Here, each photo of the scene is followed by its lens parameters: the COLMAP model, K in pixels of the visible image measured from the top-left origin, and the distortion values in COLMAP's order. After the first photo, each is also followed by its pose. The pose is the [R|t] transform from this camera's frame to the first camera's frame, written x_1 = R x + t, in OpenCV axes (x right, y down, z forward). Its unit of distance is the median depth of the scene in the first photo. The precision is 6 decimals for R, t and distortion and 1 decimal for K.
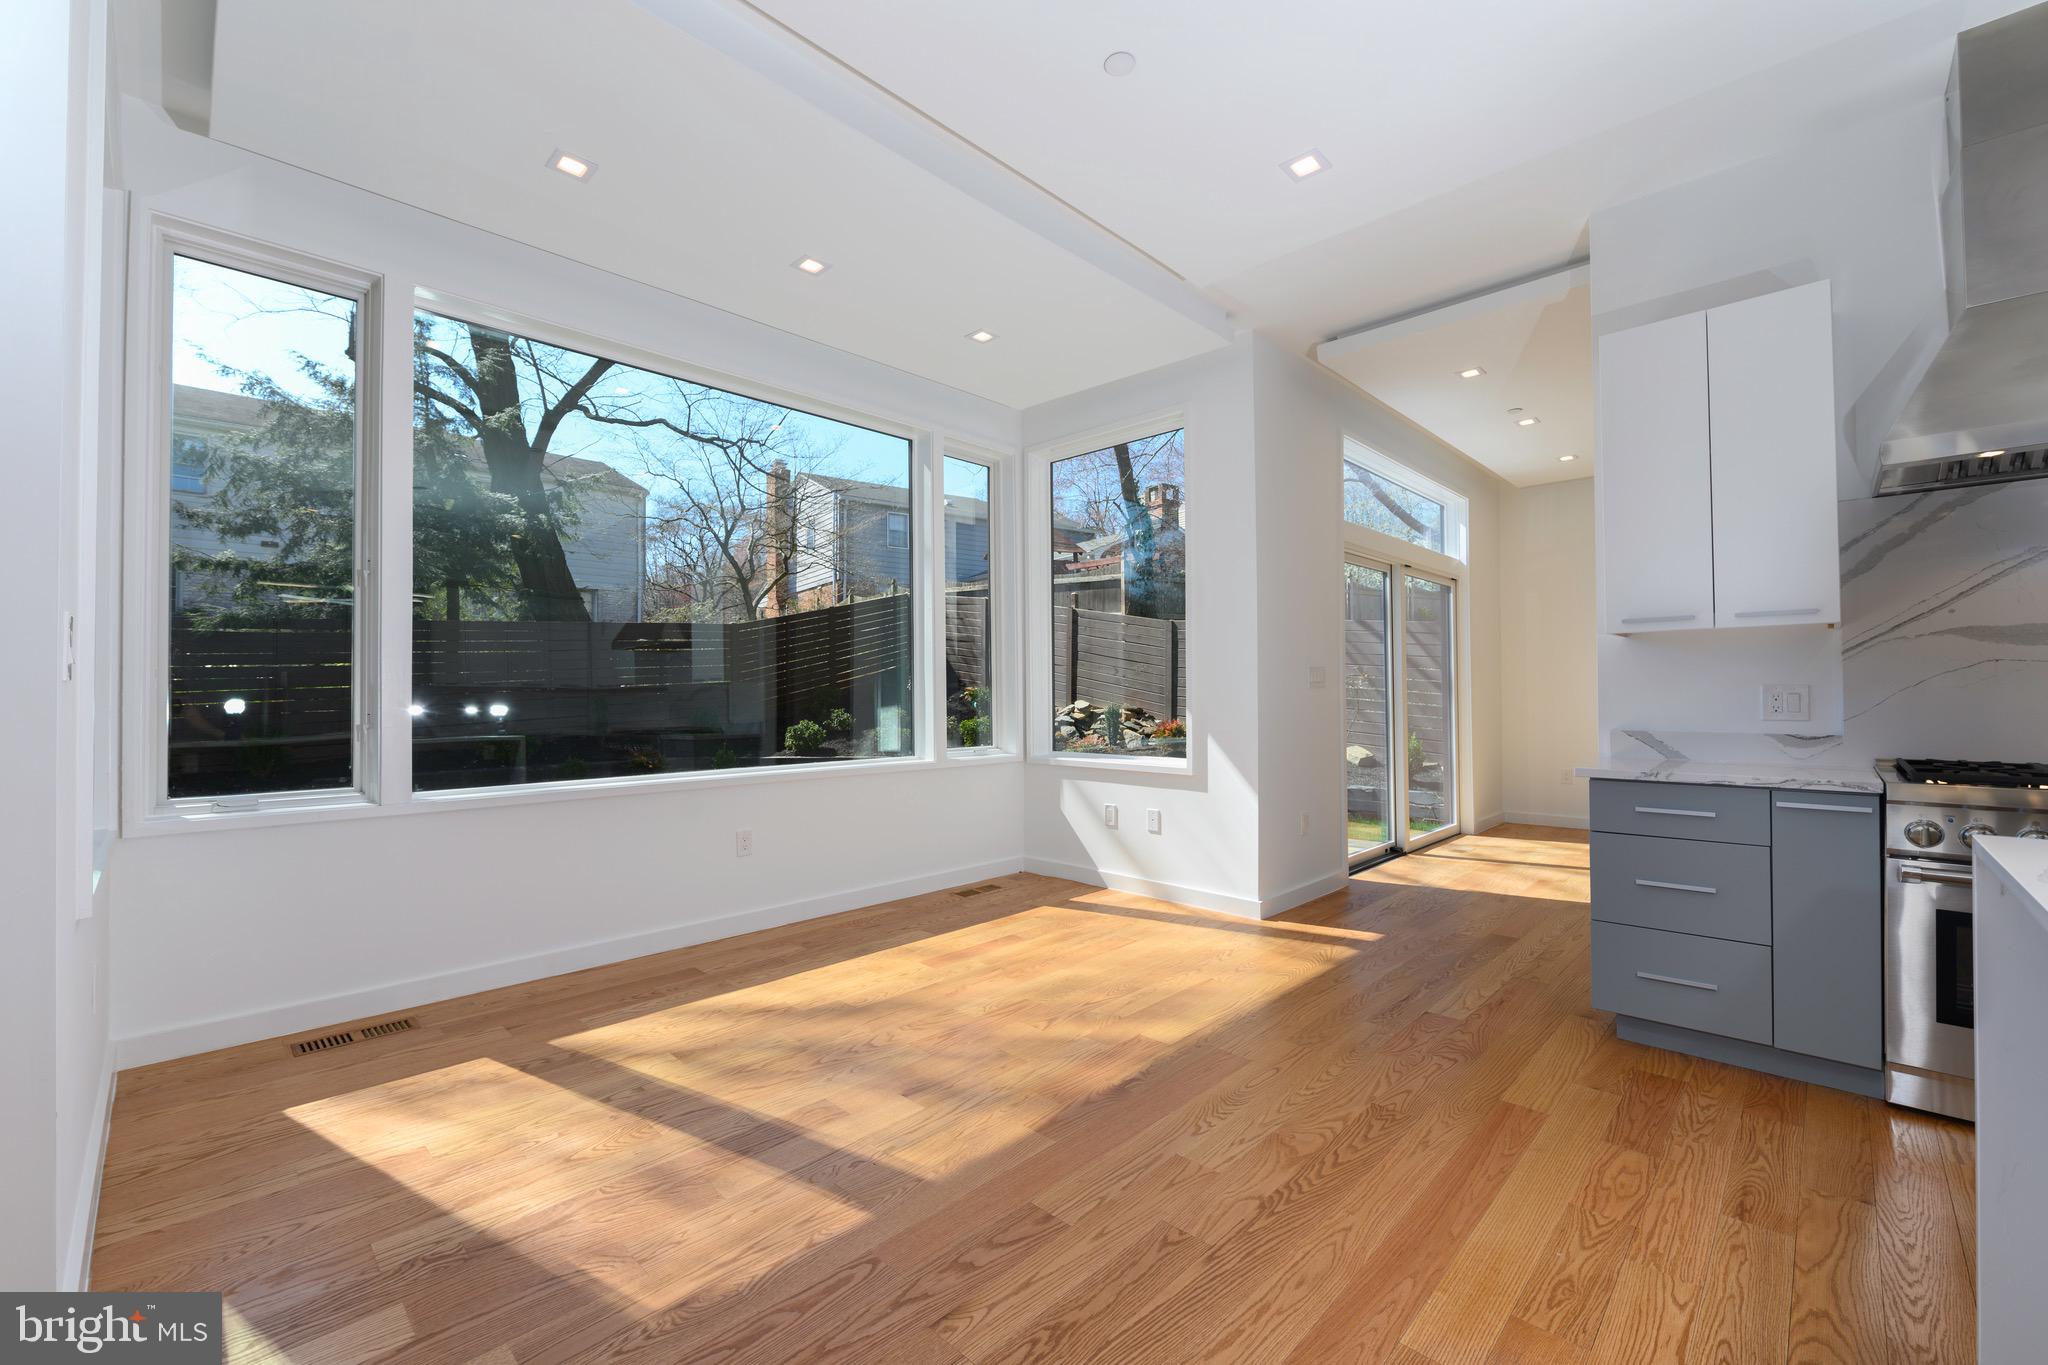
lens RADIAL K [[823.7, 0, 1024.0], [0, 823.7, 682.5], [0, 0, 1]] dist [-0.010247, -0.000272]
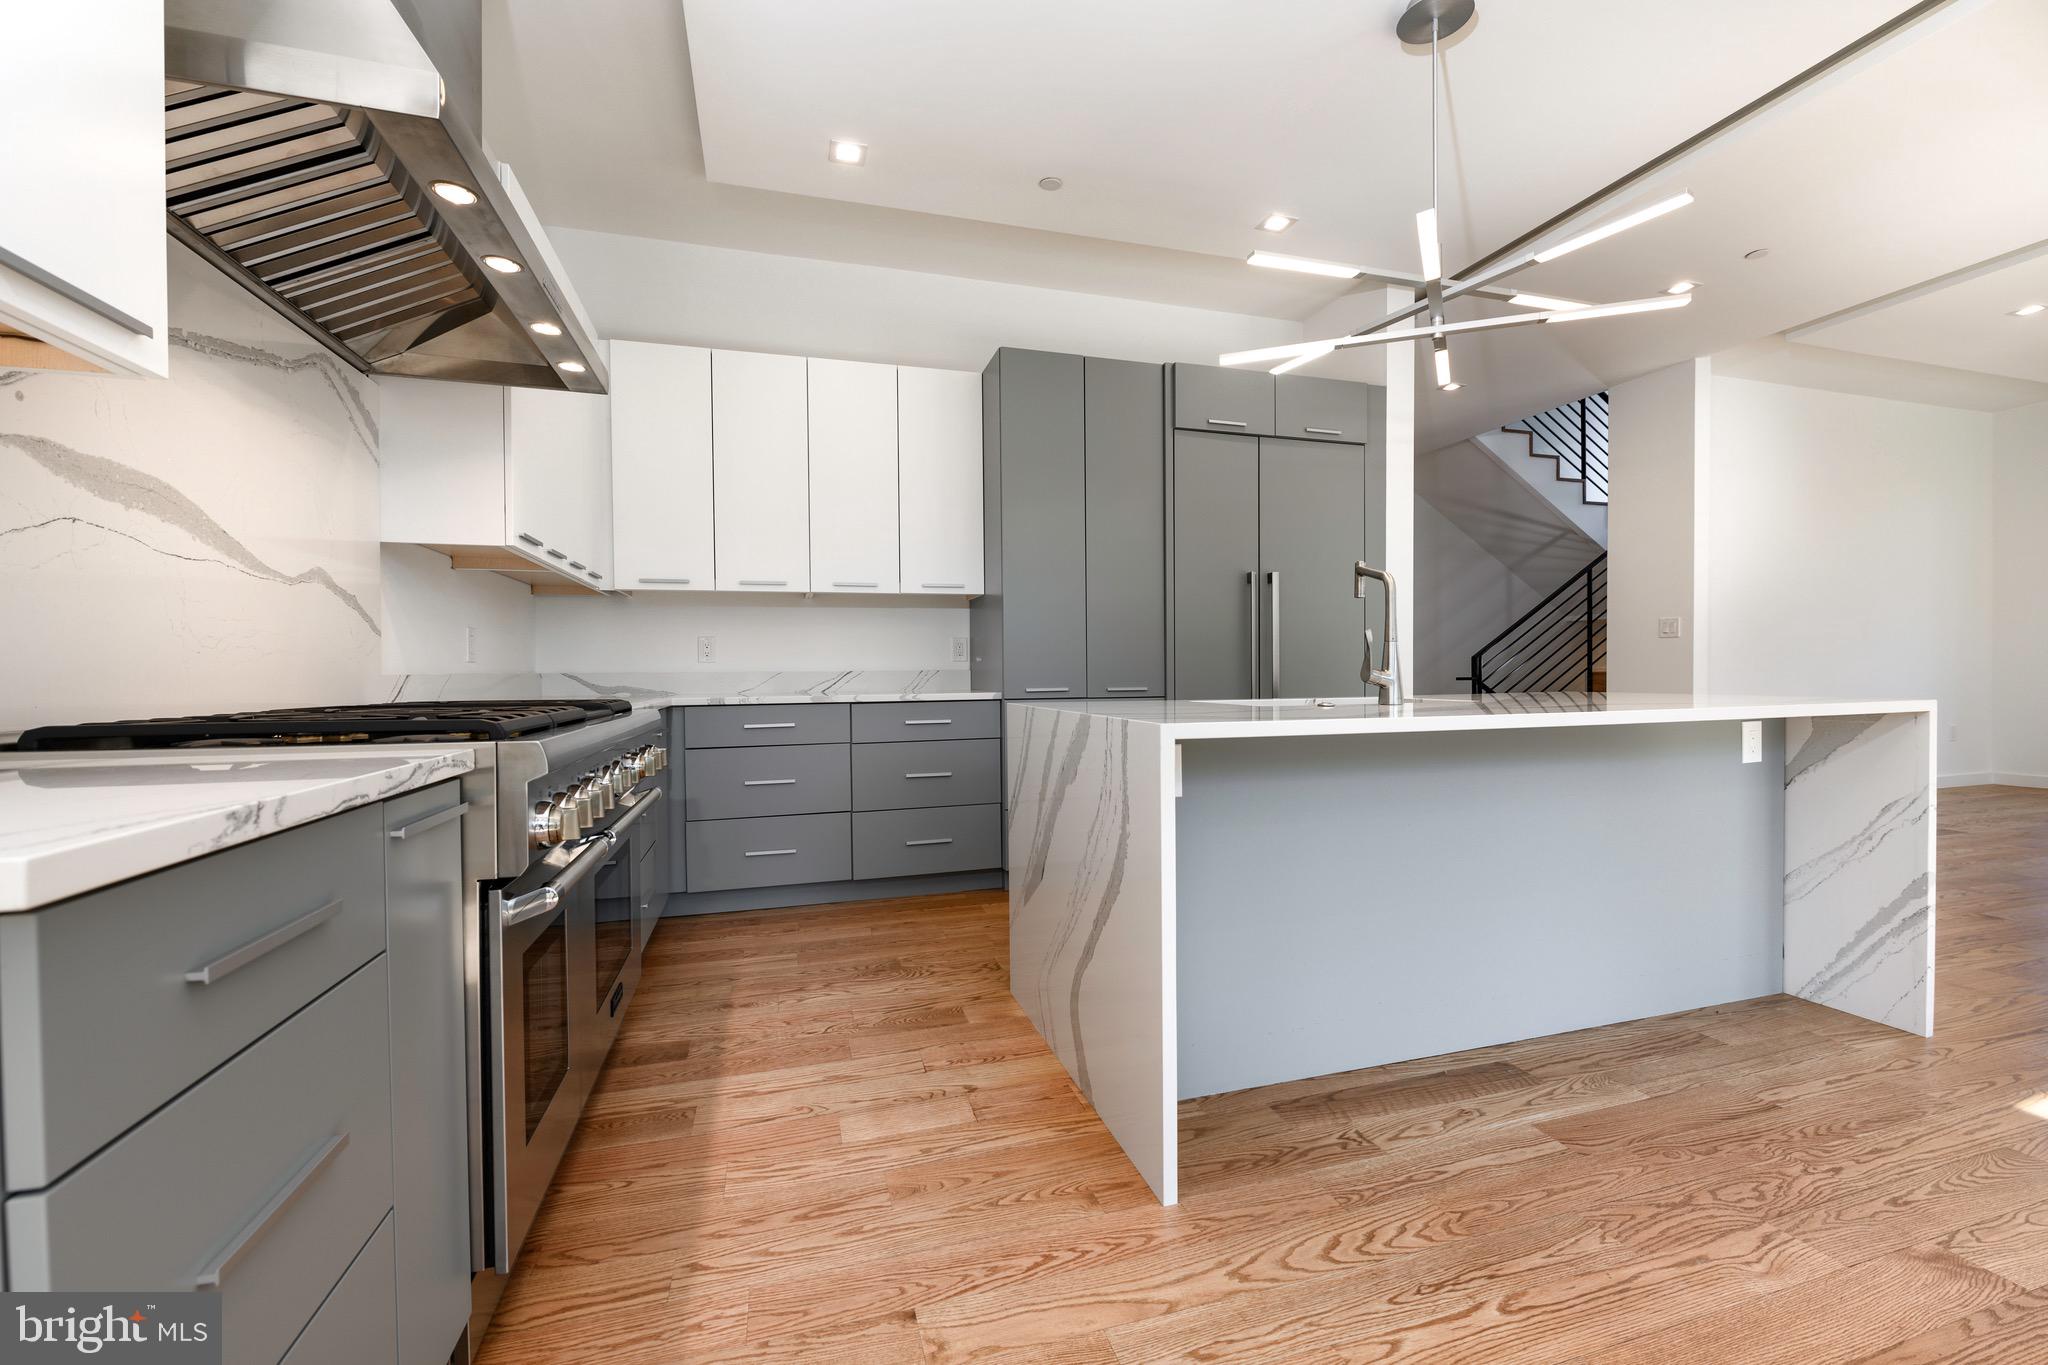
lens RADIAL K [[823.7, 0, 1024.0], [0, 823.7, 682.5], [0, 0, 1]] dist [-0.010247, -0.000272]
pose [[-0.871393, 0.006820, 0.490538, 0.096430], [0.008050, 0.999968, 0.000398, 0.016274], [-0.490519, 0.004296, -0.871420, 0.244151]]
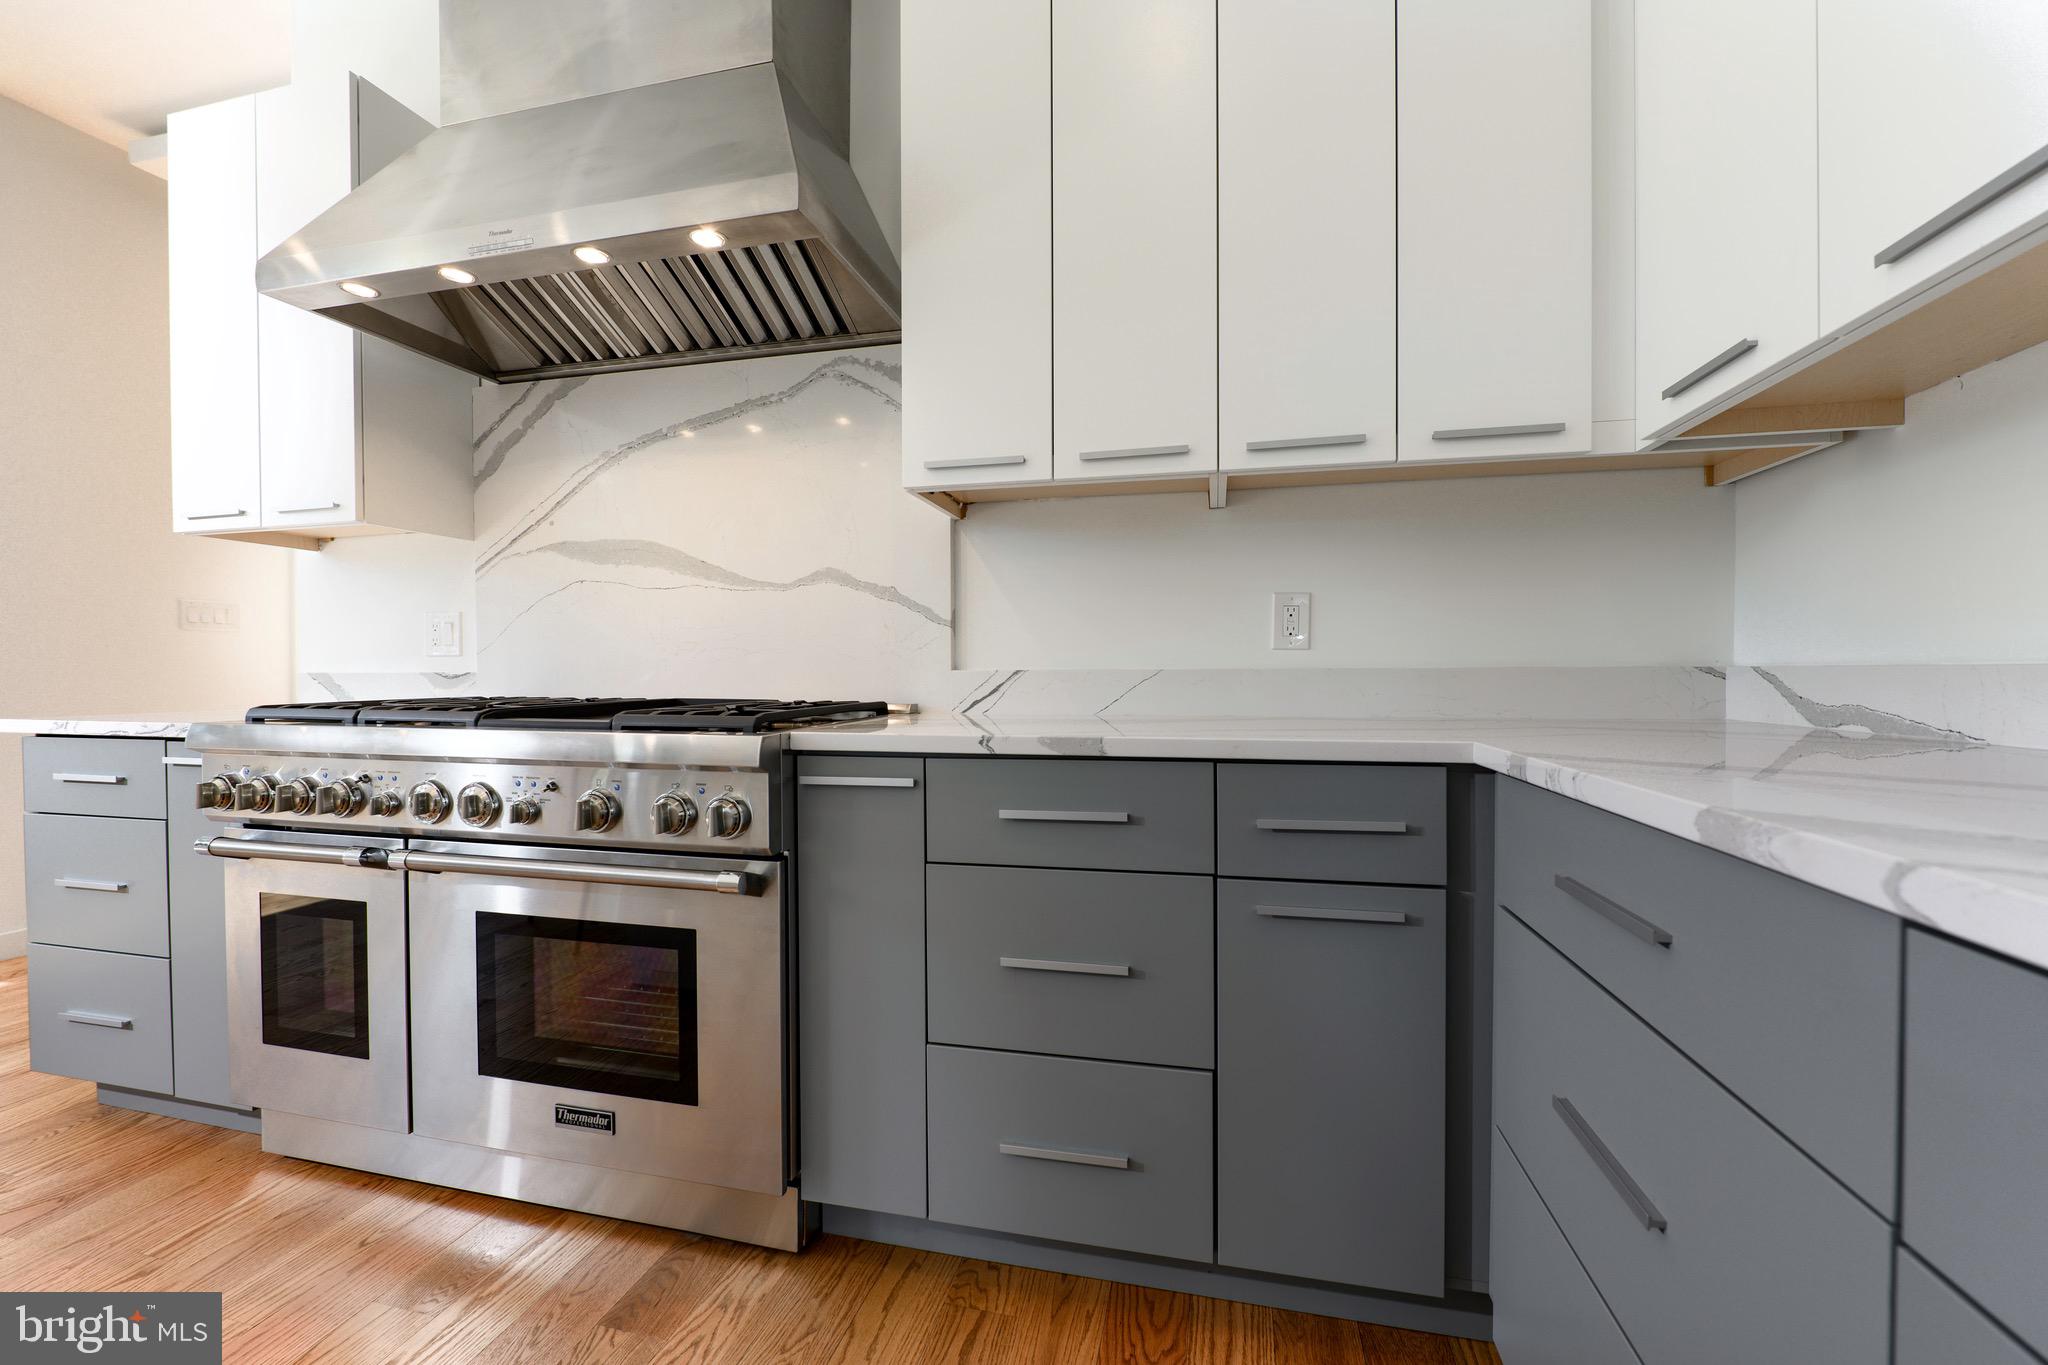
lens RADIAL K [[815.5, 0, 1024.0], [0, 815.5, 682.5], [0, 0, 1]] dist [-0.011027, -0.000322]
pose [[0.856601, -0.001315, 0.515978, 0.246175], [-0.010048, 0.999765, 0.019230, 0.012544], [-0.515882, -0.021657, 0.856386, 0.002853]]
